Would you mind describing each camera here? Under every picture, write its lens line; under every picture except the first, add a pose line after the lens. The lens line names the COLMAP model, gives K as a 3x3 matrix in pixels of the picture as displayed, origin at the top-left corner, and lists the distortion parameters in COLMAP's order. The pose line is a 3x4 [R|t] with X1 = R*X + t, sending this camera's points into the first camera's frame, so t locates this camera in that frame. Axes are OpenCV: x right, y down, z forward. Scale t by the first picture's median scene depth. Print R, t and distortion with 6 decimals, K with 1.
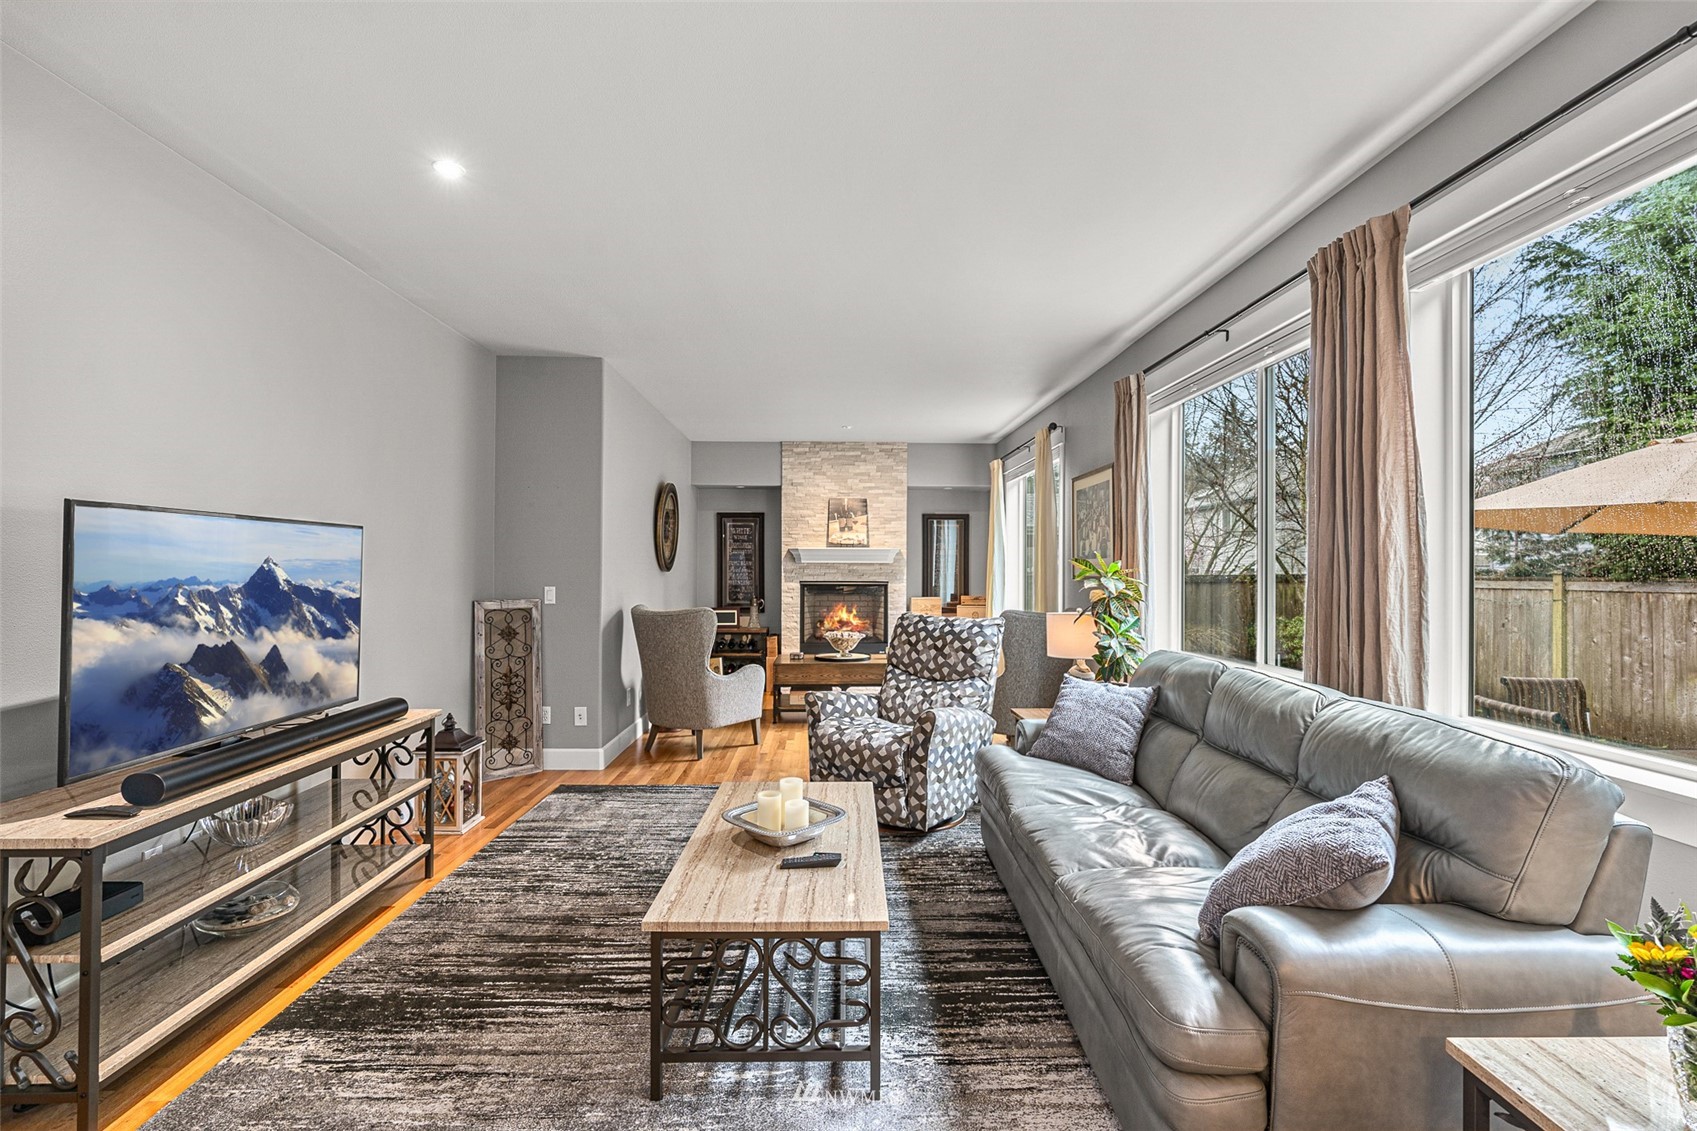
lens RADIAL K [[775.9, 0, 847.7], [0, 775.9, 559.3], [0, 0, 1]] dist [-0.010003, 0.001570]
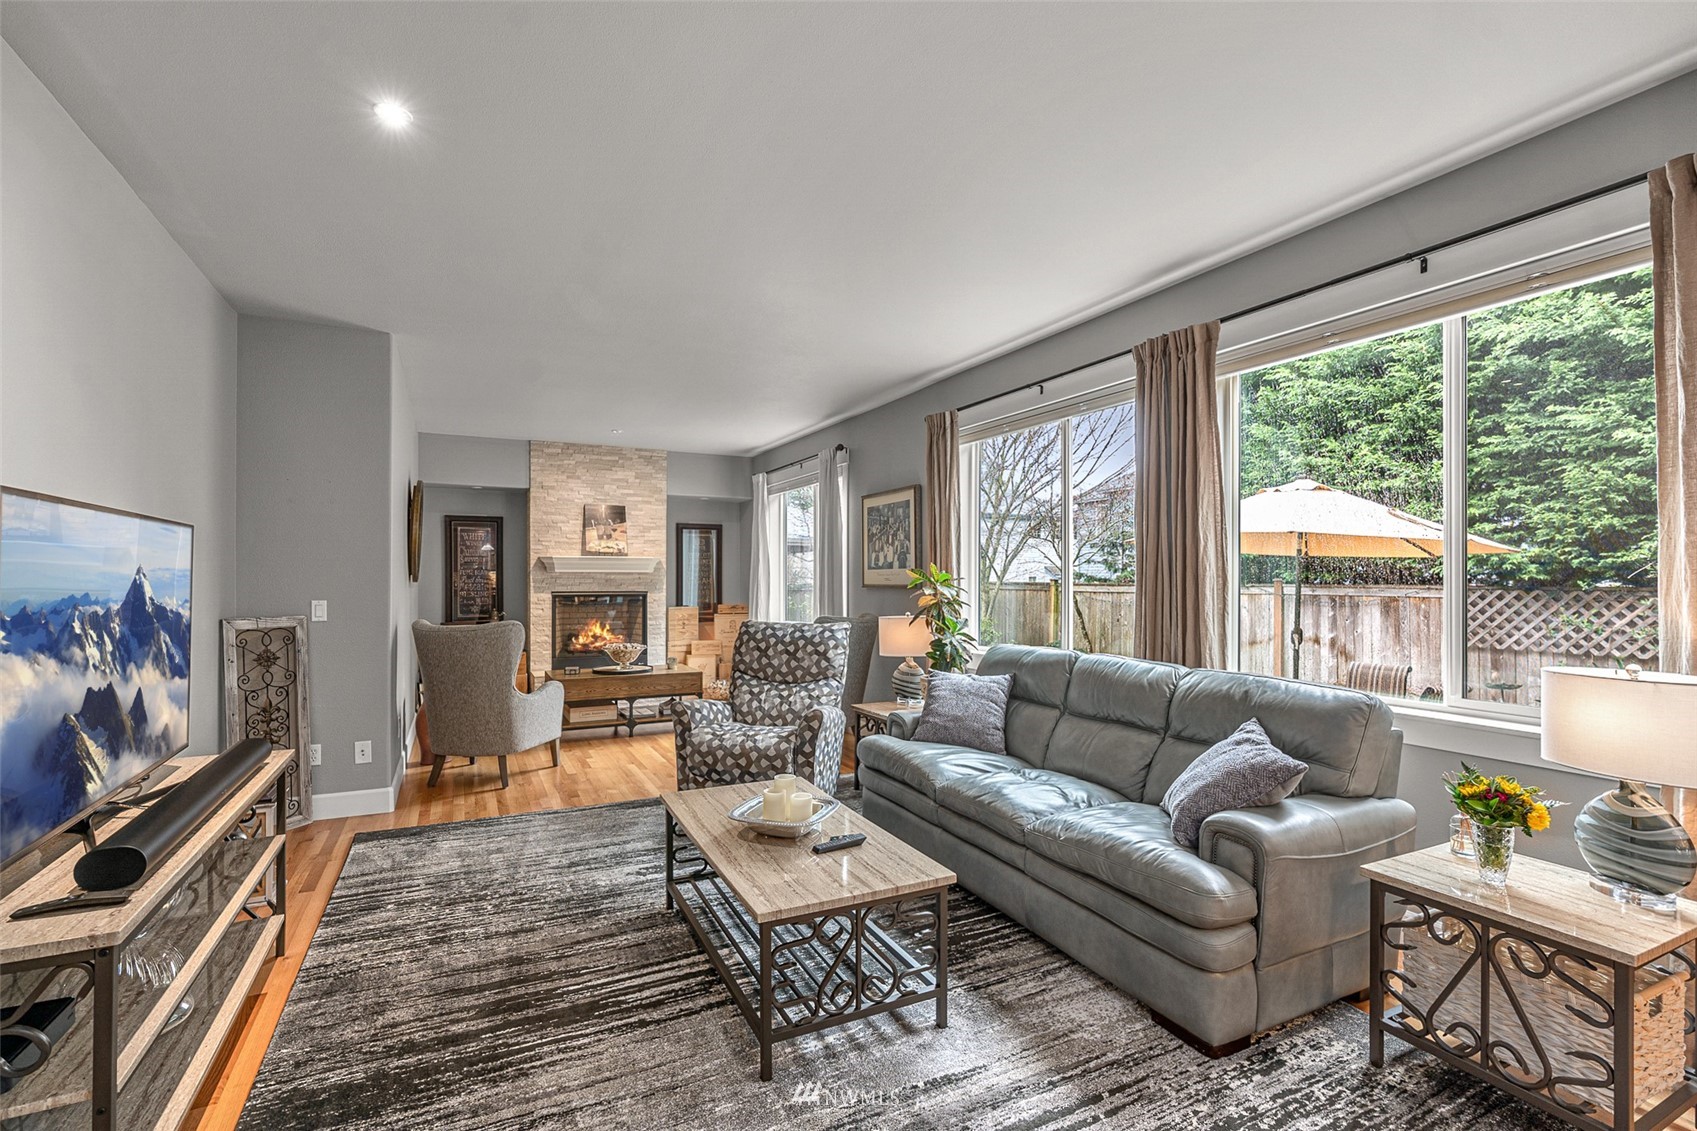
lens RADIAL K [[786.0, 0, 845.9], [0, 786.0, 575.1], [0, 0, 1]] dist [-0.011684, 0.000605]
pose [[0.901765, -0.000491, 0.432227, -0.249382], [-0.003016, 0.999968, 0.007429, -0.000064], [-0.432217, -0.008003, 0.901734, -0.002977]]
